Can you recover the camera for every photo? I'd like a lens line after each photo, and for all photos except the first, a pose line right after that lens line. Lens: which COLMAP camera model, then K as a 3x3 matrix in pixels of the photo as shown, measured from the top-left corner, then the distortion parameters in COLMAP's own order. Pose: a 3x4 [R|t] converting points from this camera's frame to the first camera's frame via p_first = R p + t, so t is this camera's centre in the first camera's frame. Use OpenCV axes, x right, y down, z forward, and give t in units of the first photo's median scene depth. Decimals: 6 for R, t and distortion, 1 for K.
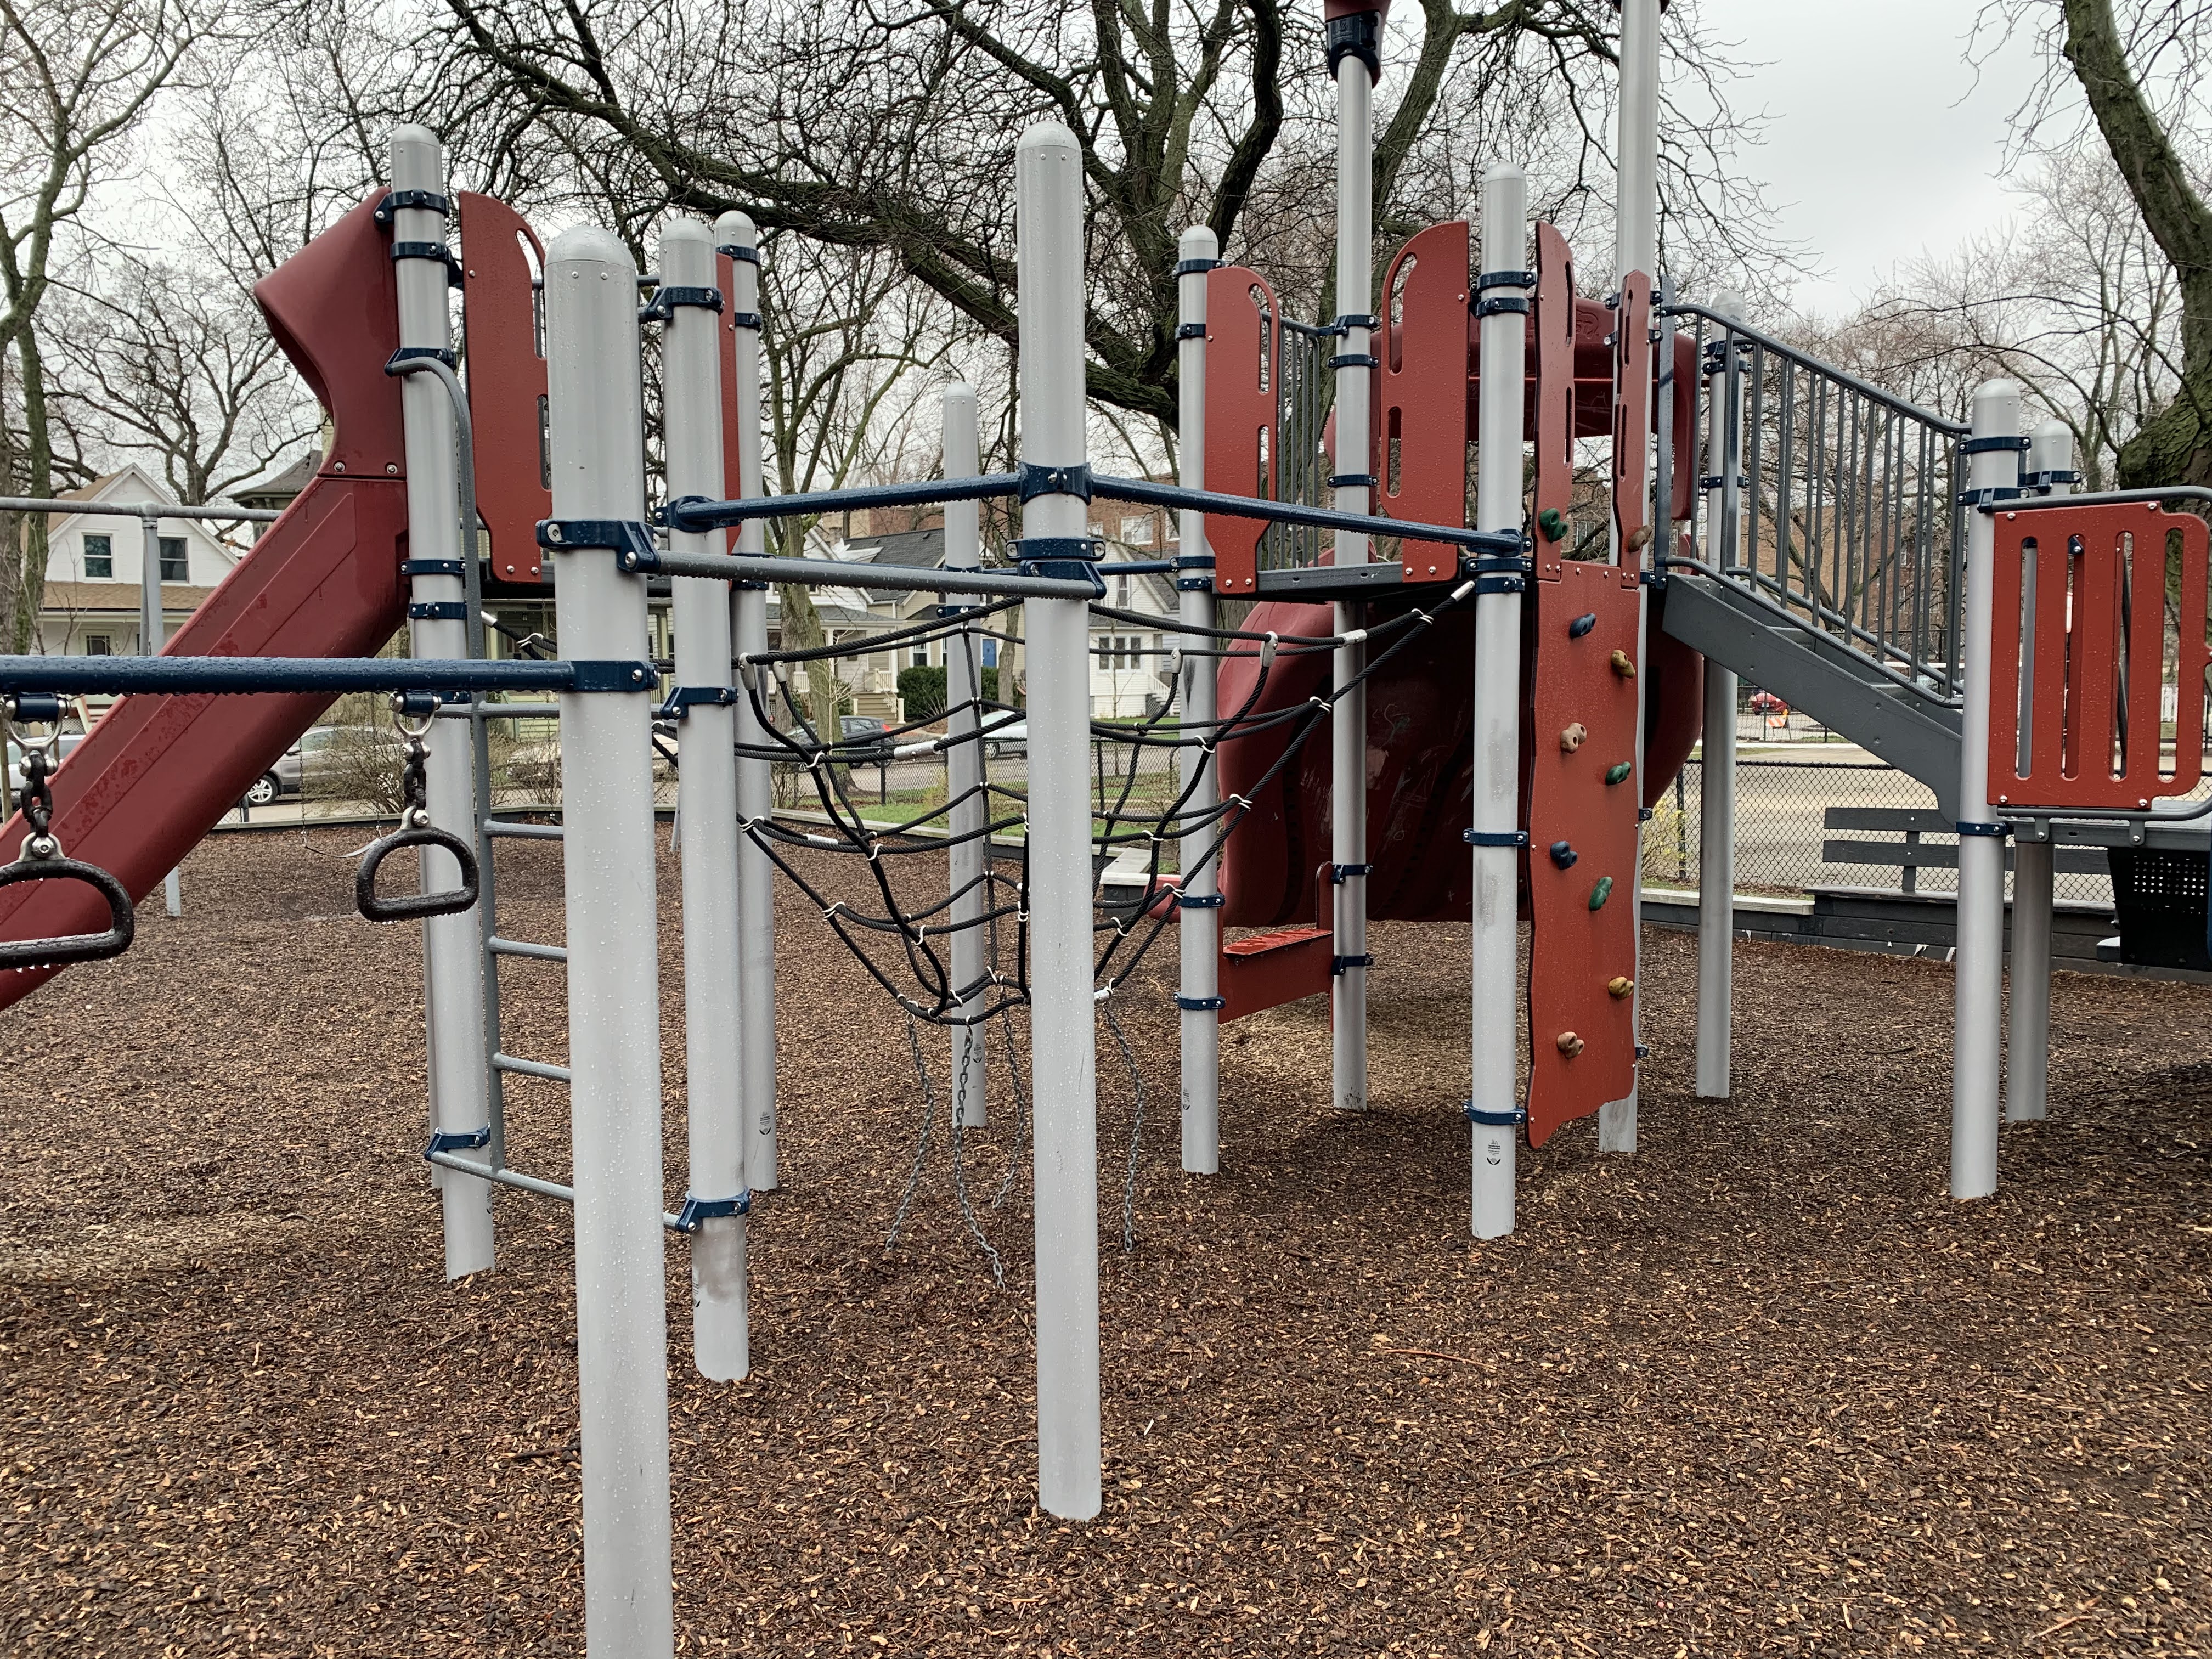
lens RADIAL K [[1643.1, 0, 1106.0], [0, 1643.1, 829.5], [0, 0, 1]] dist [0.092329, -0.071715]
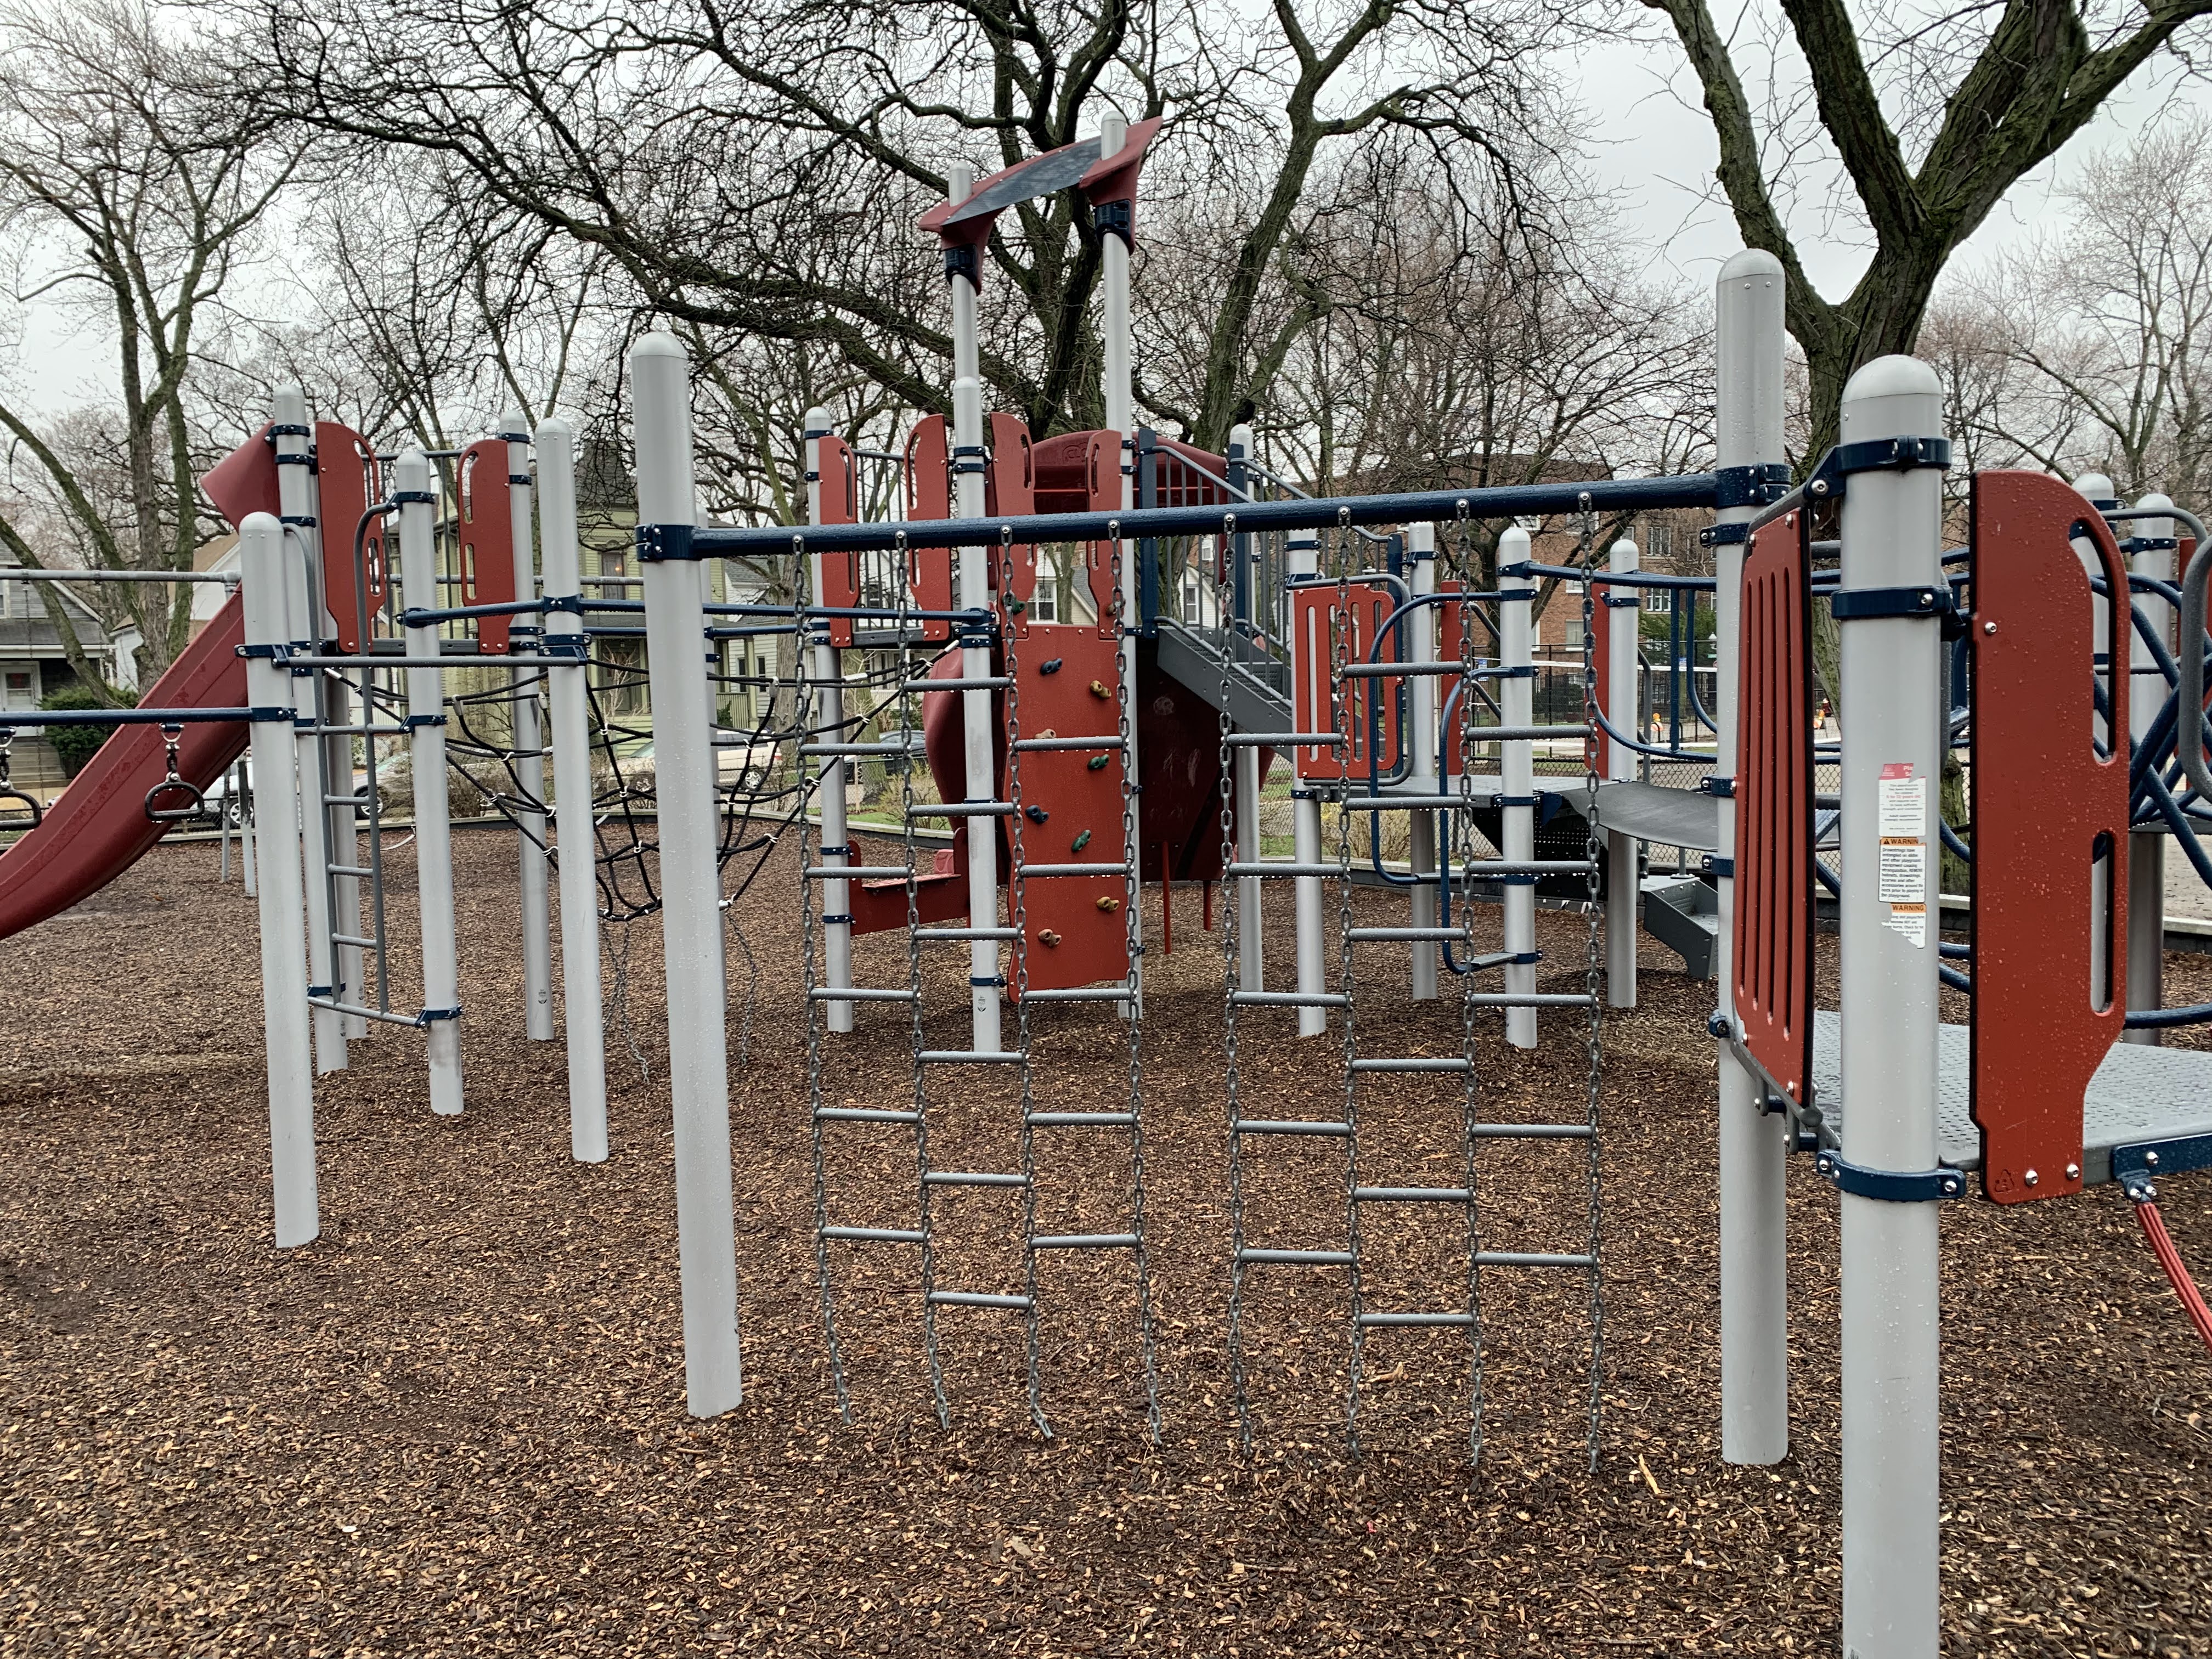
lens RADIAL K [[1662.8, 0, 1106.0], [0, 1662.8, 829.5], [0, 0, 1]] dist [0.041042, -0.000448]
pose [[0.997020, -0.009206, -0.076593, 0.129552], [0.008706, 0.999939, -0.006862, 0.011332], [0.076652, 0.006175, 0.997039, -0.150879]]
